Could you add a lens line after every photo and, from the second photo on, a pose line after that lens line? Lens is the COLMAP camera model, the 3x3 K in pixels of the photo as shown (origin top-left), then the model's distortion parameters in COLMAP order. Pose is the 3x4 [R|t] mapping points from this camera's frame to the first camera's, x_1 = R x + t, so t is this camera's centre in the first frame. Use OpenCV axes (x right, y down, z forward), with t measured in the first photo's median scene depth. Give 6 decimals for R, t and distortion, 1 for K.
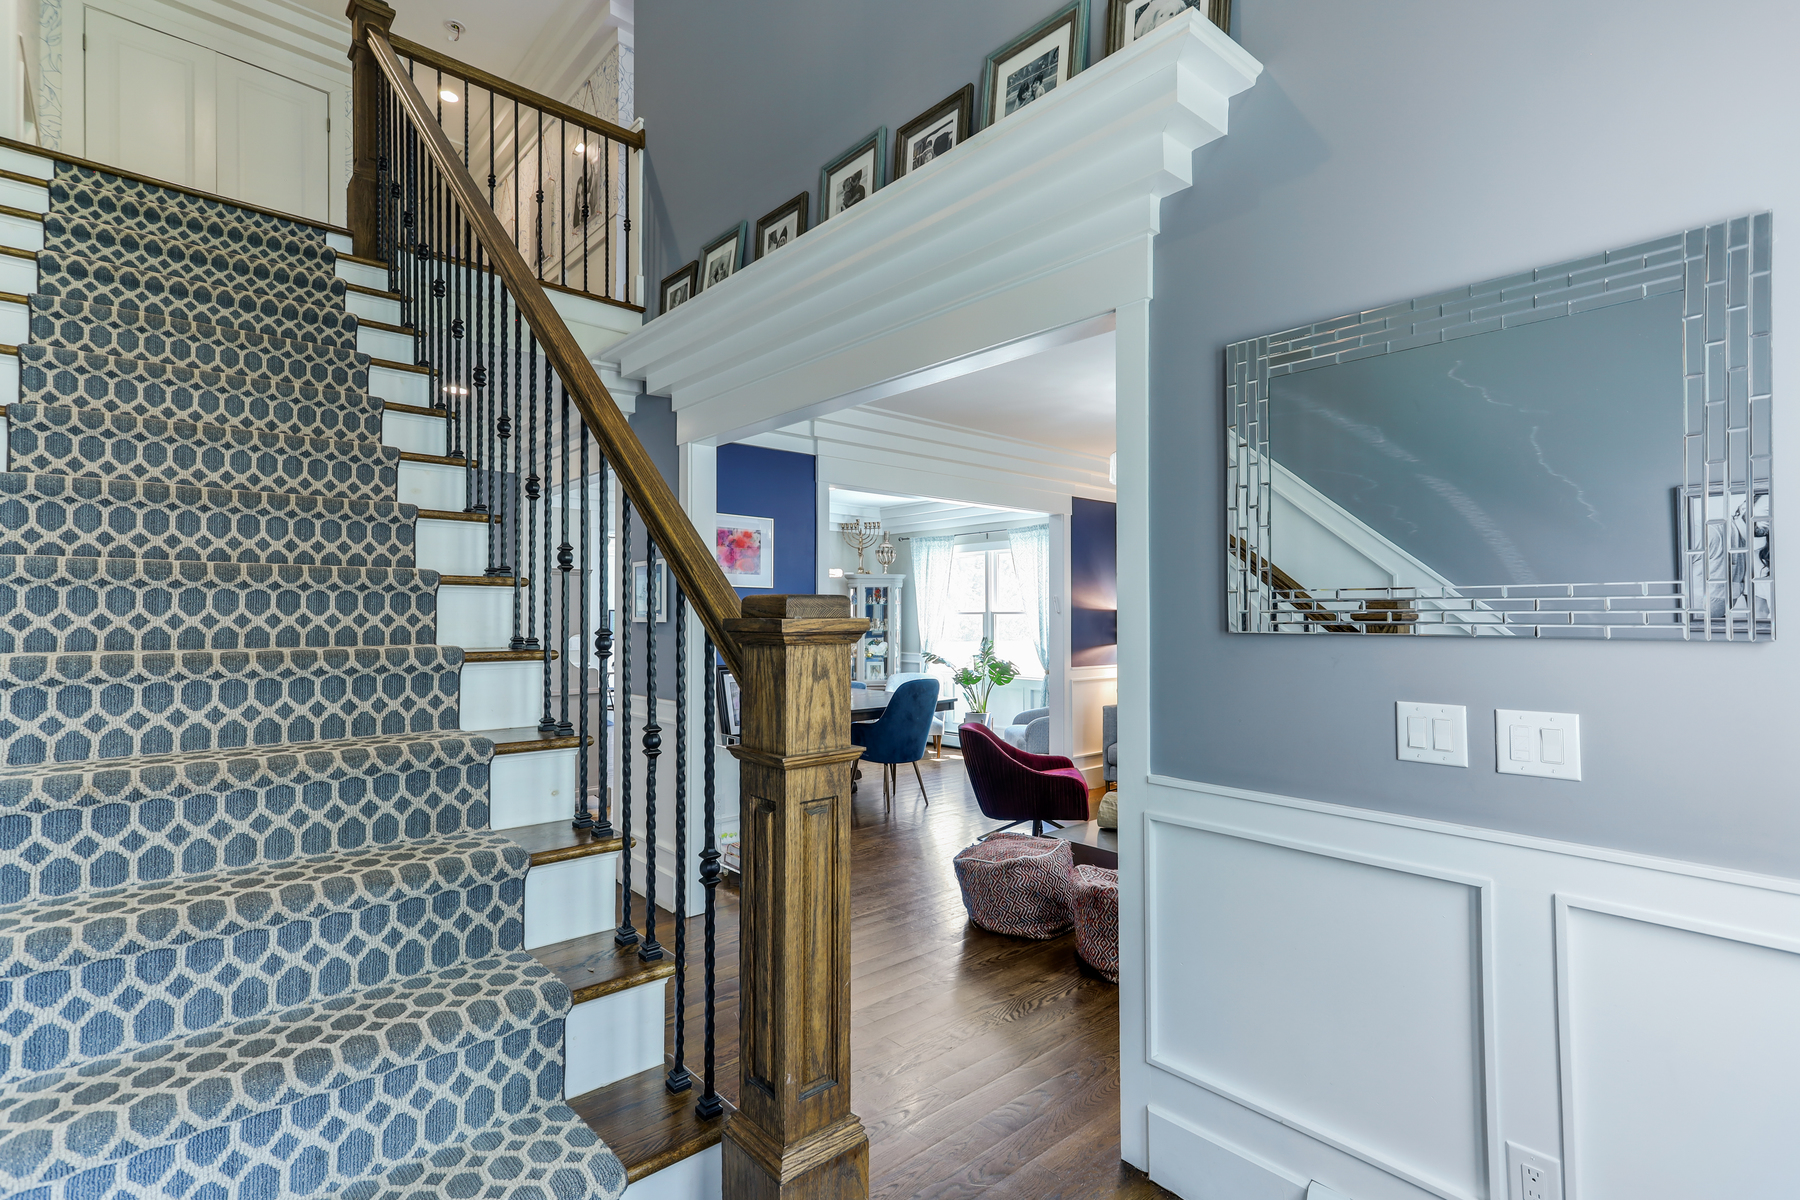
lens RADIAL K [[853.9, 0, 891.7], [0, 853.9, 607.9], [0, 0, 1]] dist [0.014553, -0.000895]
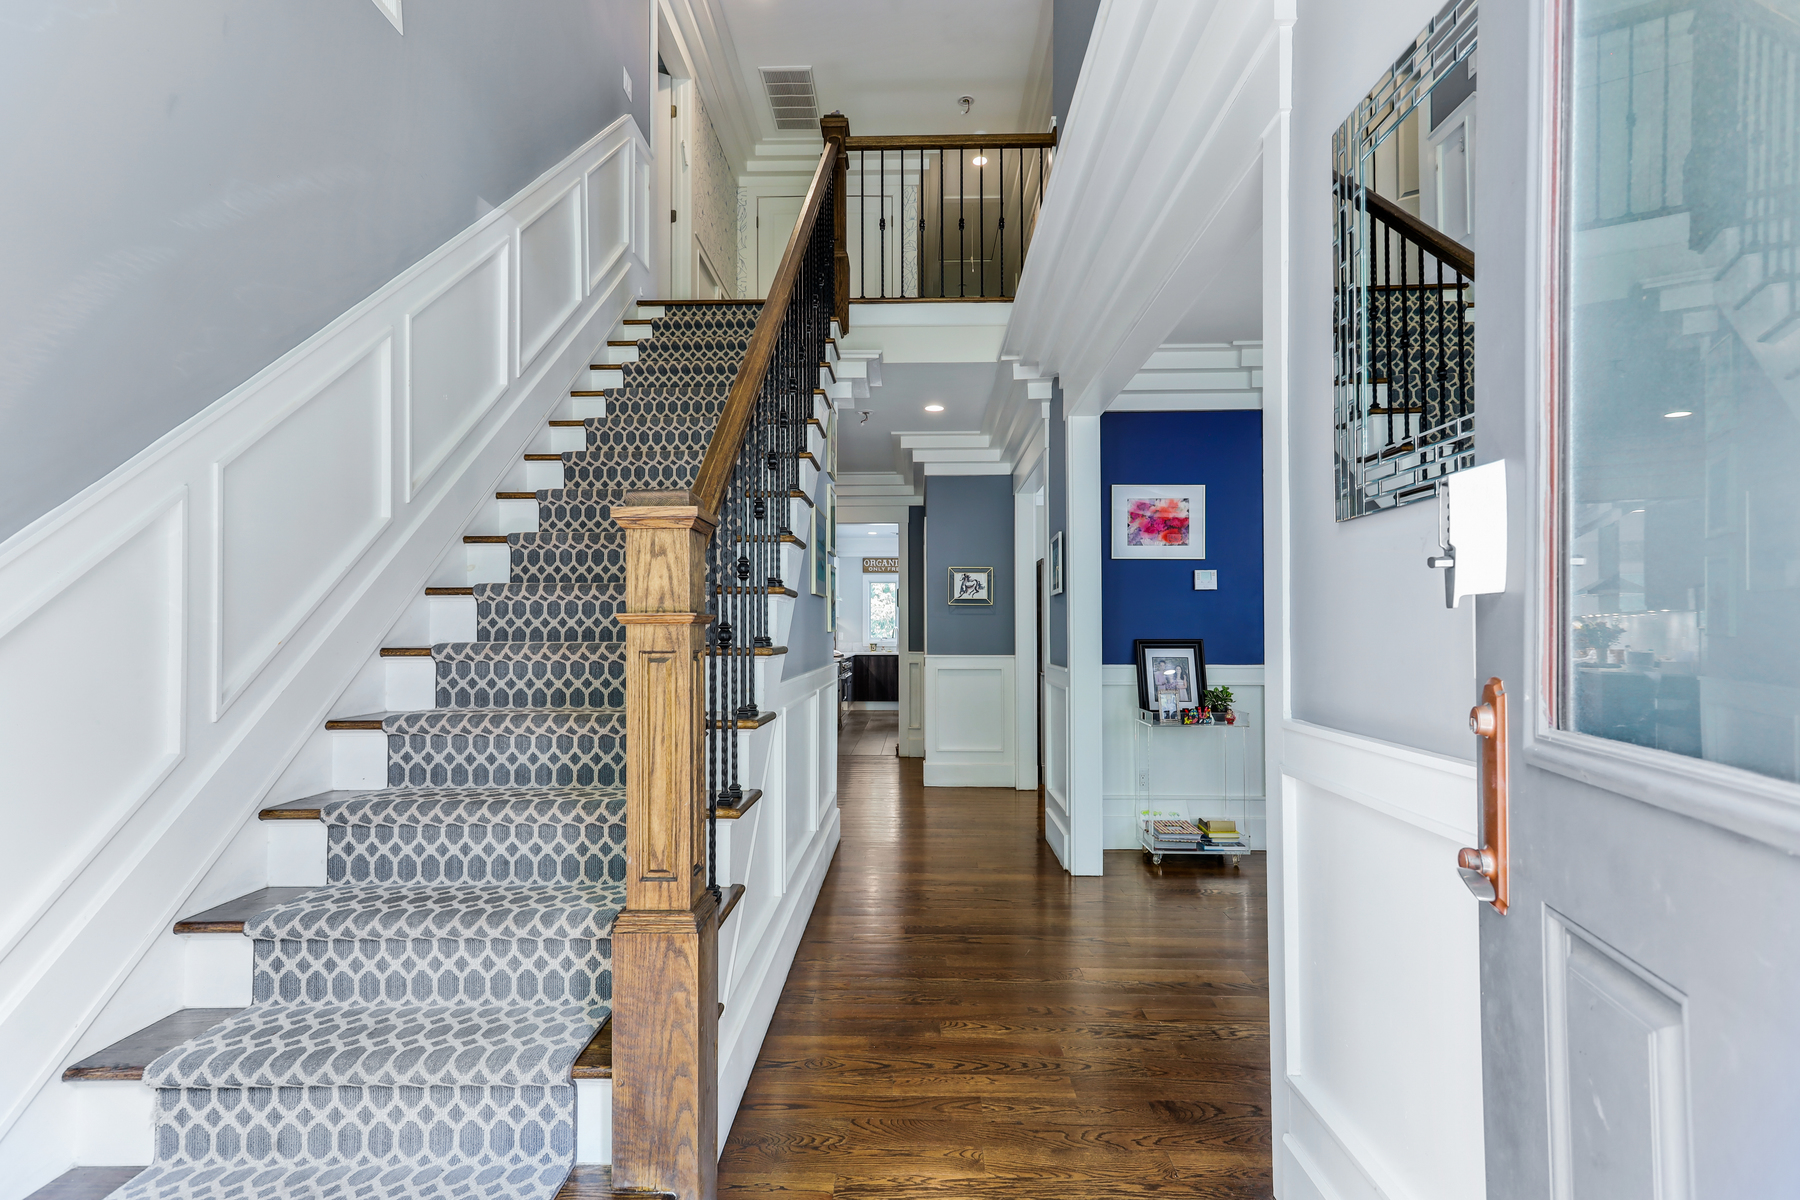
lens RADIAL K [[853.9, 0, 878.2], [0, 853.9, 628.2], [0, 0, 1]] dist [0.014553, -0.000895]
pose [[0.724706, -0.002627, -0.689053, 0.757406], [0.007548, 0.999963, 0.004126, 0.138957], [0.689017, -0.008191, 0.724699, 0.231312]]
